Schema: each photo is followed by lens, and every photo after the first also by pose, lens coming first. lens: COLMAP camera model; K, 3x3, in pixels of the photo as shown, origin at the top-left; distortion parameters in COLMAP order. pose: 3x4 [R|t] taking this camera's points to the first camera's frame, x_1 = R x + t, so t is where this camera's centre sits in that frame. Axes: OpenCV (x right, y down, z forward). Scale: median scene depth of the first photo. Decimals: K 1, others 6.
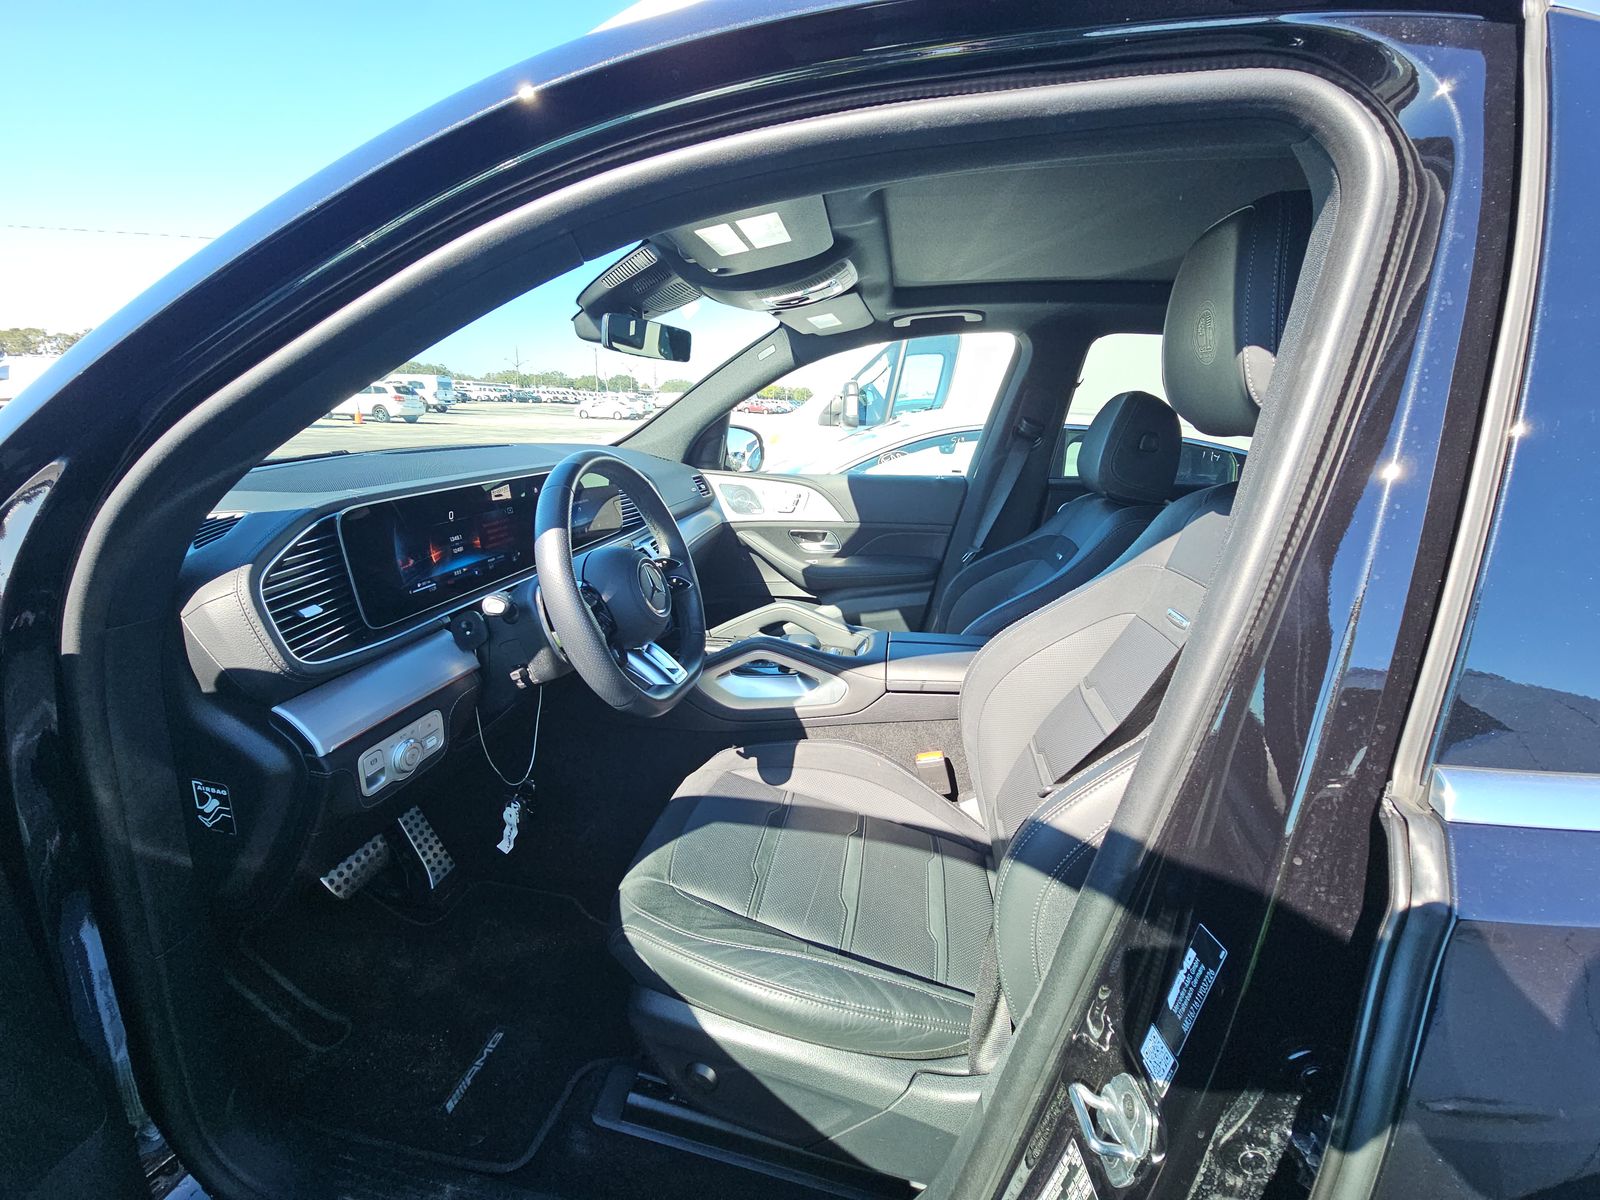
lens RADIAL K [[656.4, 0, 800.0], [0, 656.4, 592.3], [0, 0, 1]] dist [-0.002607, -0.000665]
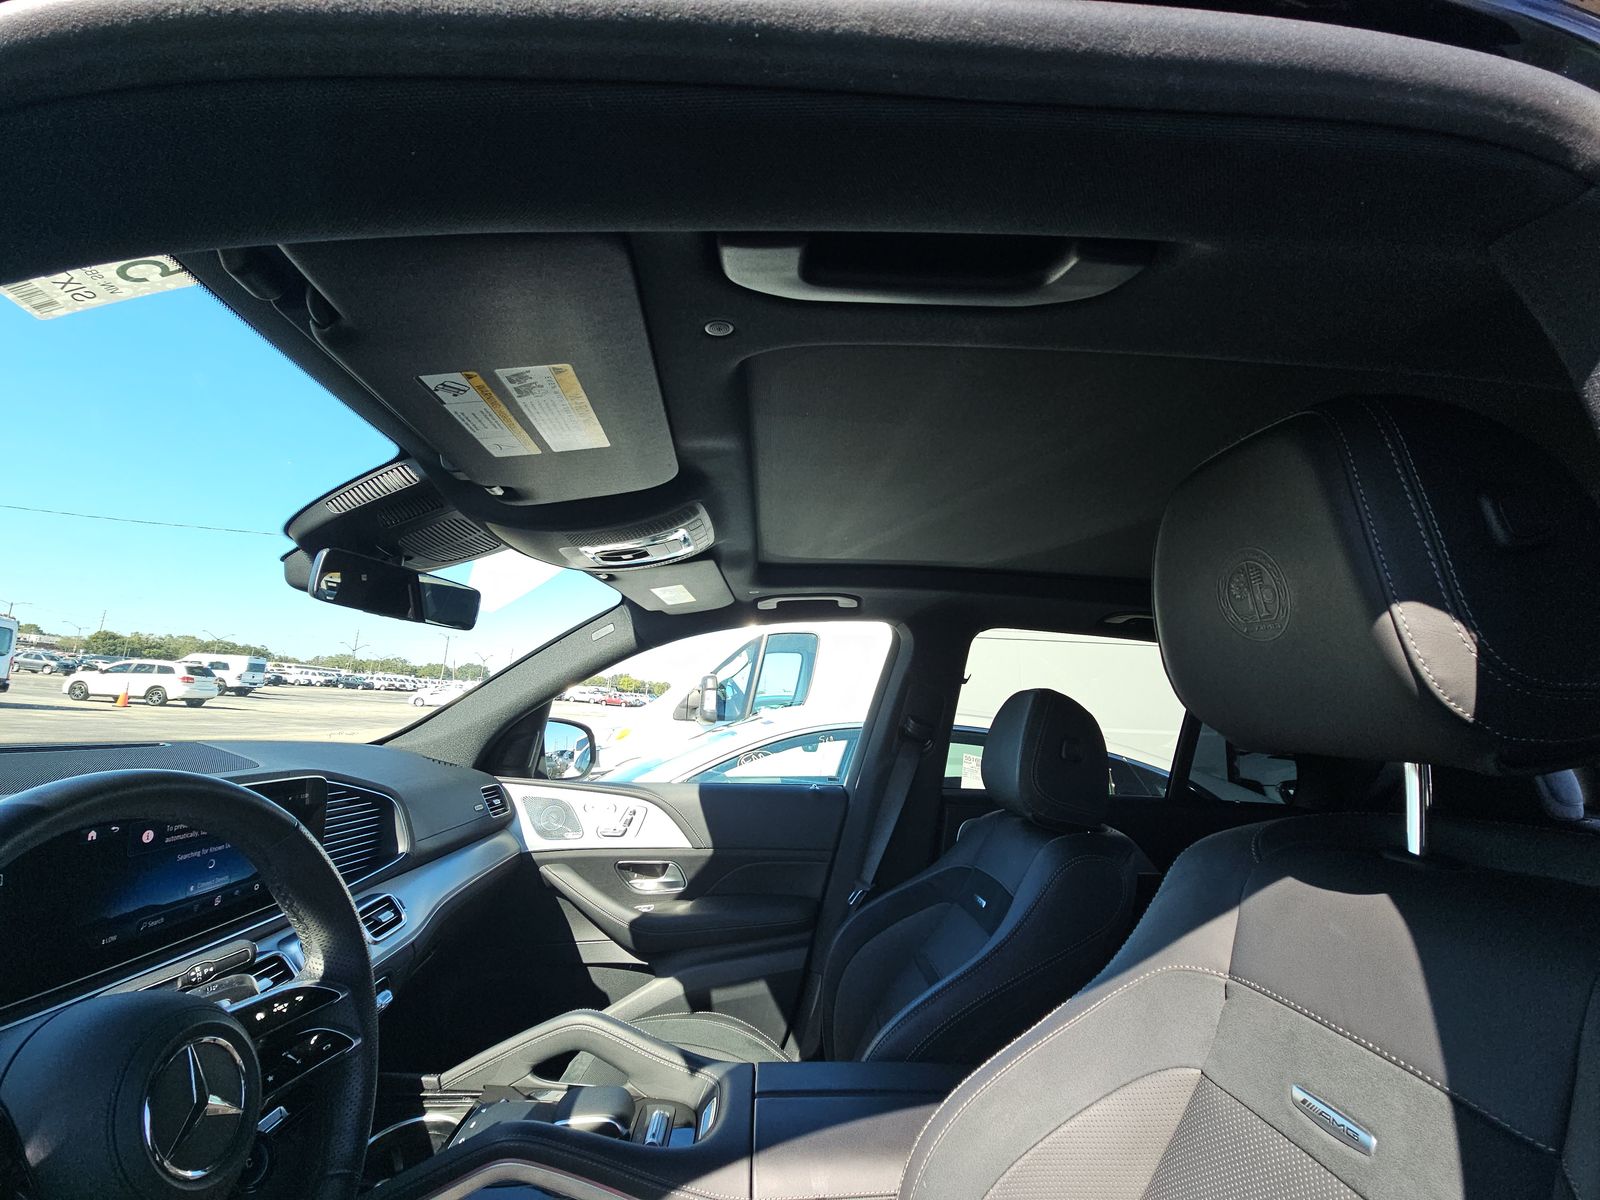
lens RADIAL K [[656.4, 0, 801.4], [0, 656.4, 591.7], [0, 0, 1]] dist [-0.002607, -0.000665]
pose [[0.977777, 0.057644, 0.201568, 0.021828], [0.034221, 0.904677, -0.424721, -0.051547], [-0.206837, 0.422180, 0.882600, 0.192216]]
